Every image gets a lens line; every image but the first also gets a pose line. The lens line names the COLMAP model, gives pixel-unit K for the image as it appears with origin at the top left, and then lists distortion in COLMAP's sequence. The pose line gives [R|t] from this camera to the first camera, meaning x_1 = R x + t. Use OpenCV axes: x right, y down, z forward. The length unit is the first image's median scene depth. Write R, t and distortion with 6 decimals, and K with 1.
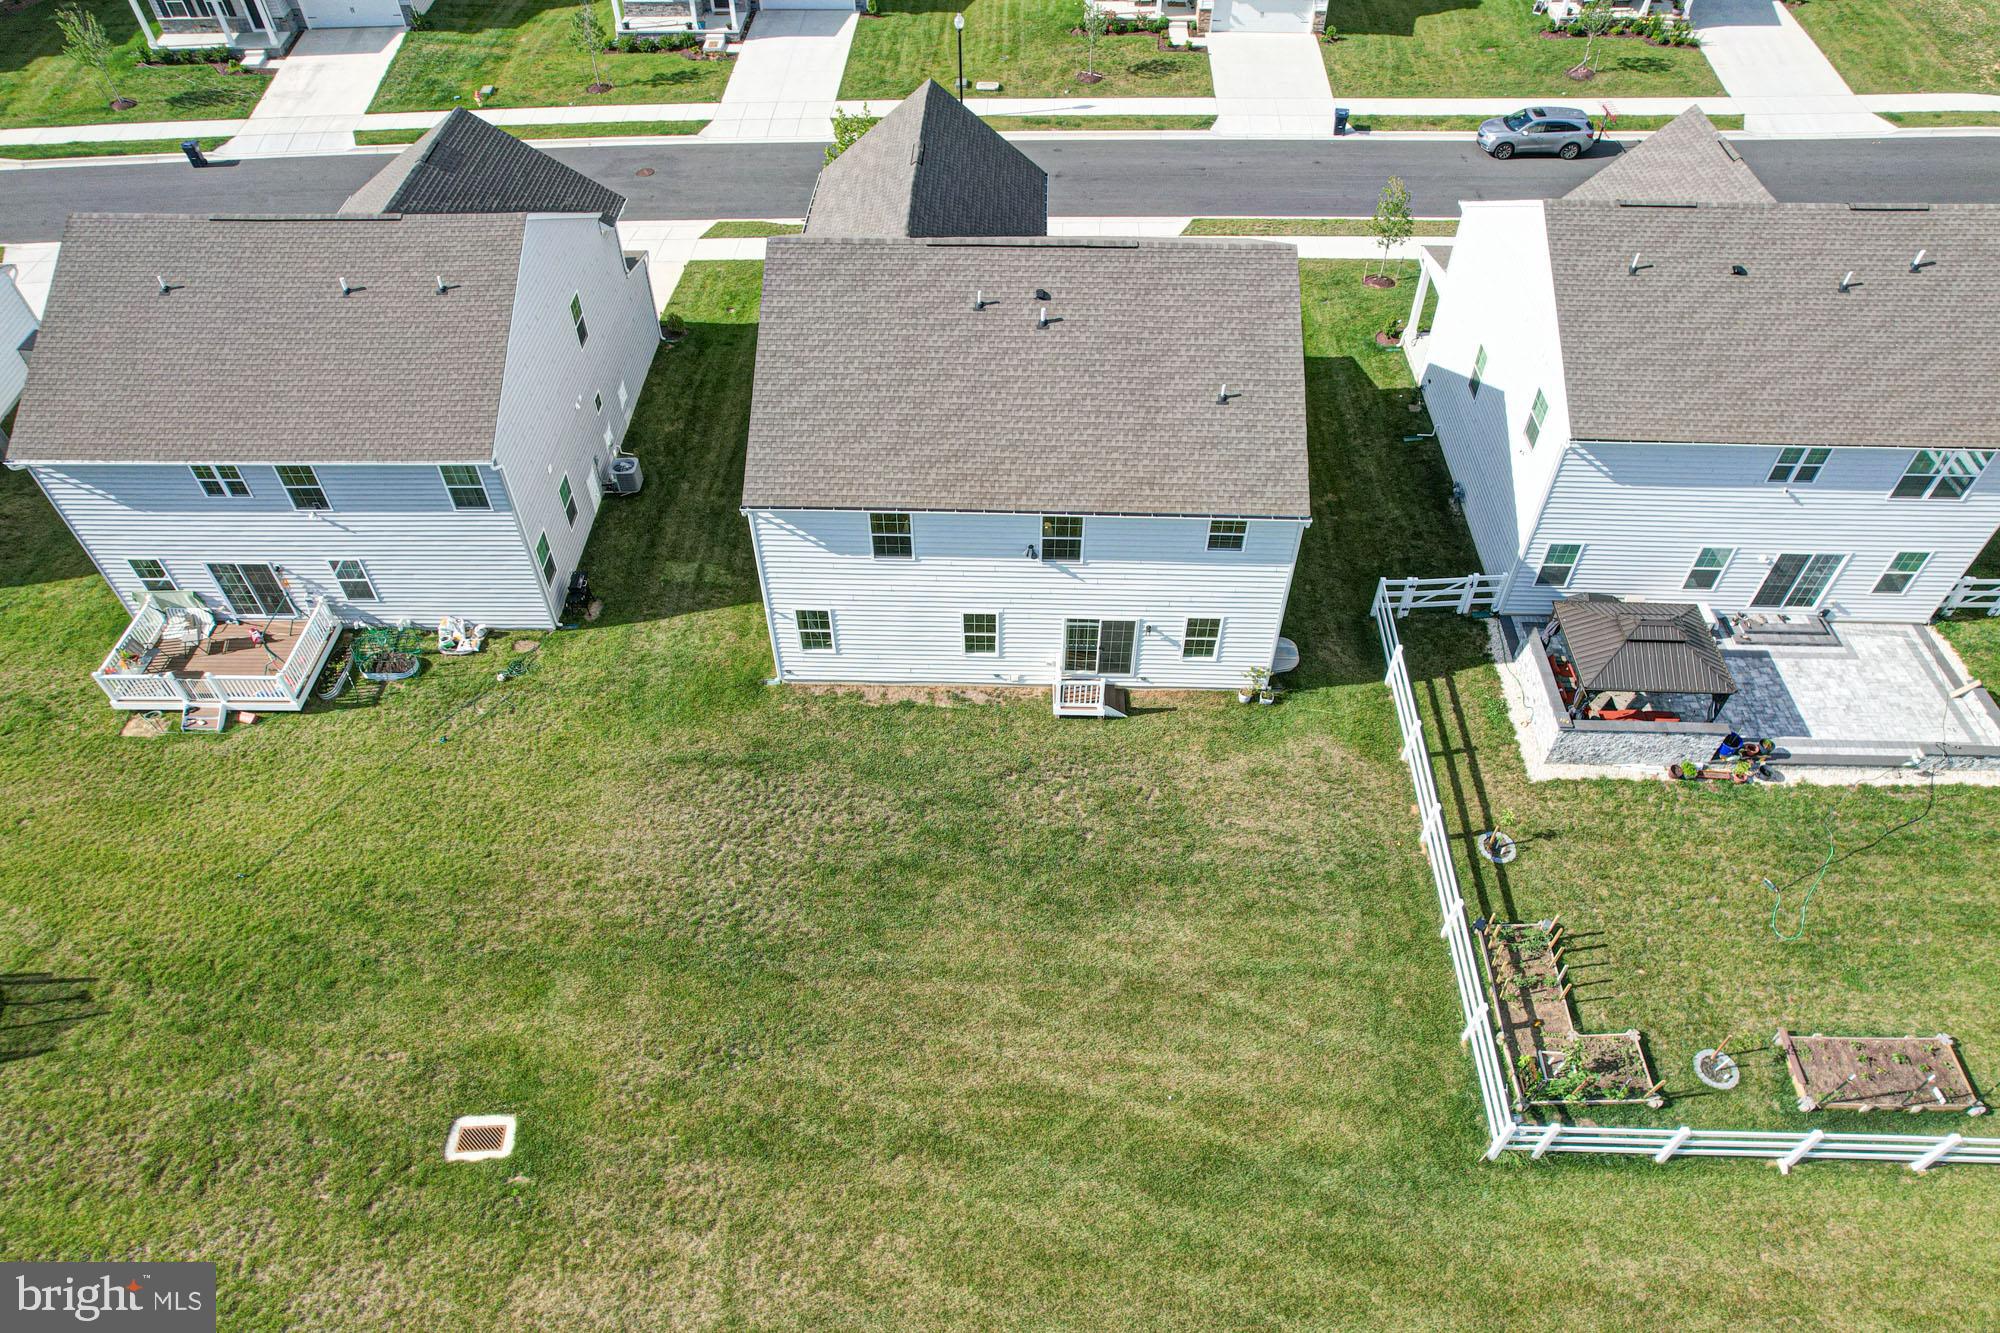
lens RADIAL K [[1277.1, 0, 992.3], [0, 1277.1, 688.8], [0, 0, 1]] dist [-0.088289, 0.084125]
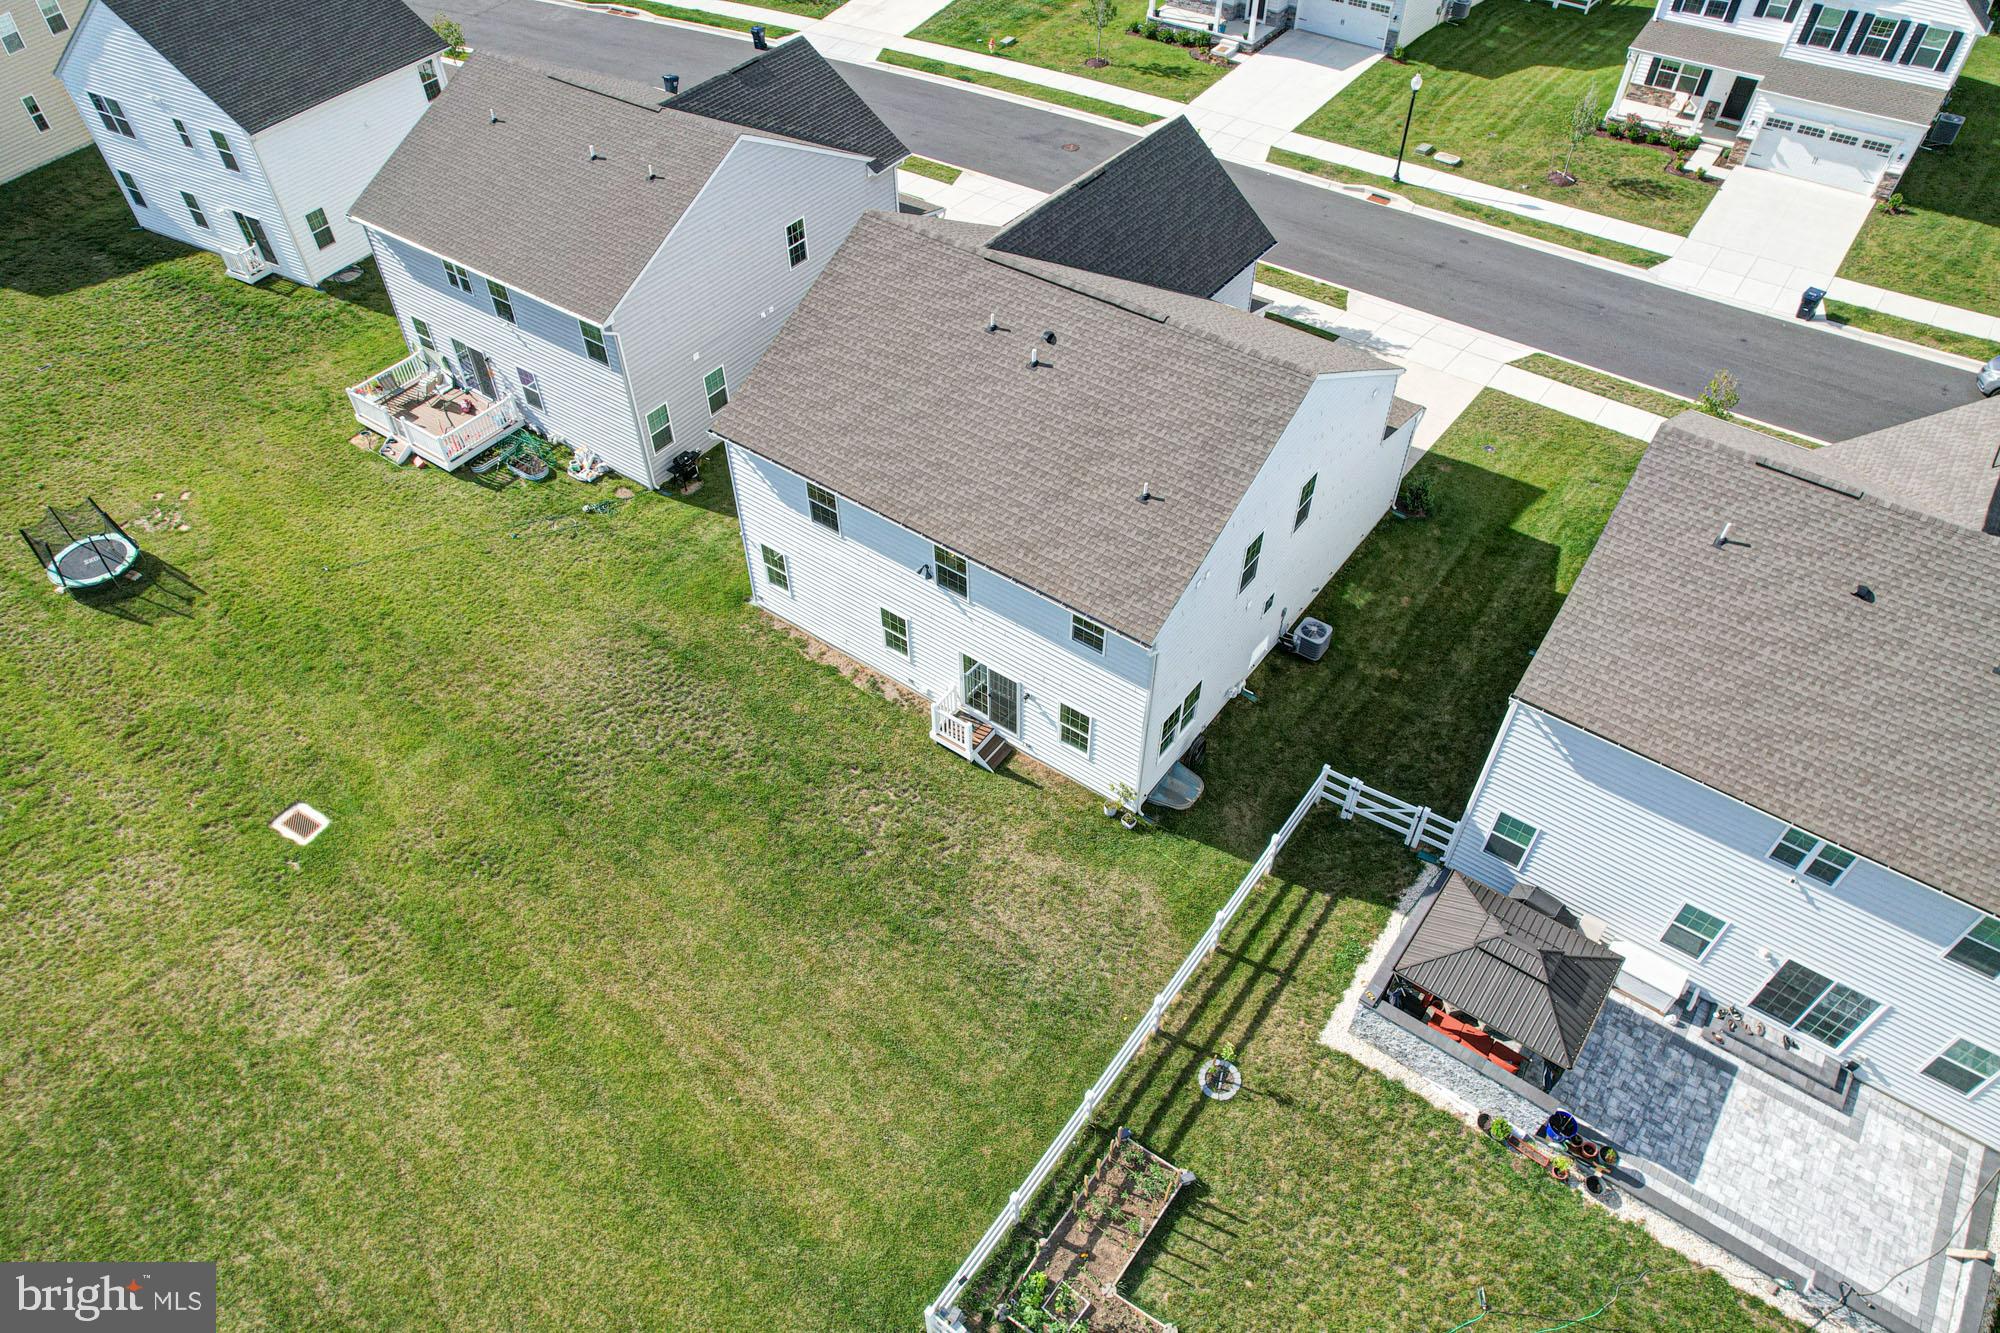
lens RADIAL K [[1277.1, 0, 992.3], [0, 1277.1, 688.8], [0, 0, 1]] dist [-0.088289, 0.084125]
pose [[0.823431, 0.416203, -0.385663, 0.446201], [-0.416060, 0.905033, 0.088369, -0.119791], [0.385817, 0.087694, 0.918398, 0.093505]]
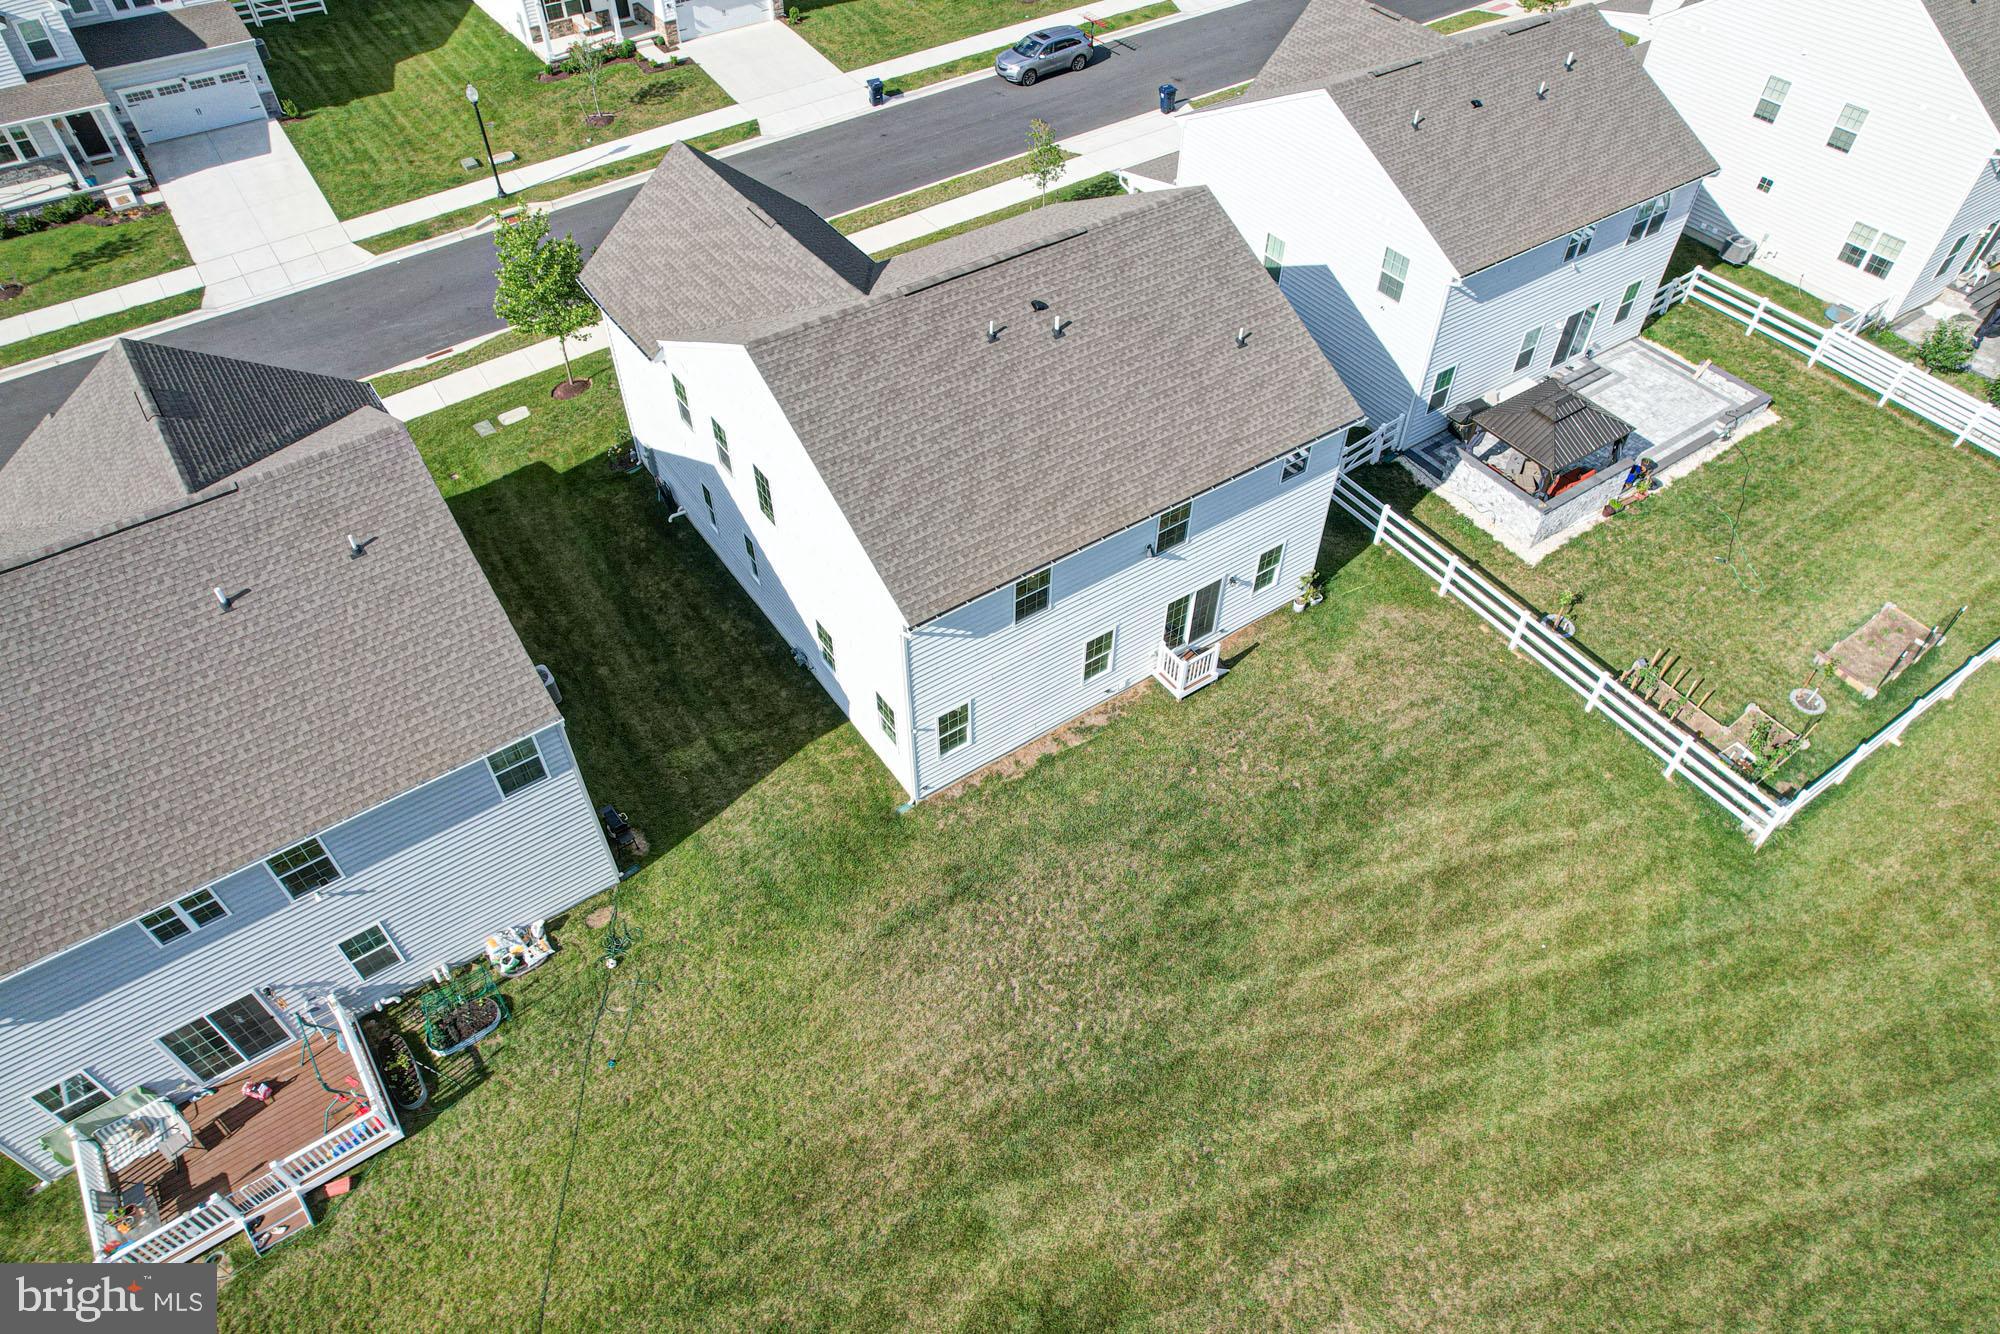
lens RADIAL K [[1277.1, 0, 992.3], [0, 1277.1, 689.3], [0, 0, 1]] dist [-0.088289, 0.084125]
pose [[0.806627, -0.435084, 0.400068, -0.450965], [0.432573, 0.895805, 0.102048, -0.147190], [-0.402782, 0.090744, 0.910787, 0.148645]]
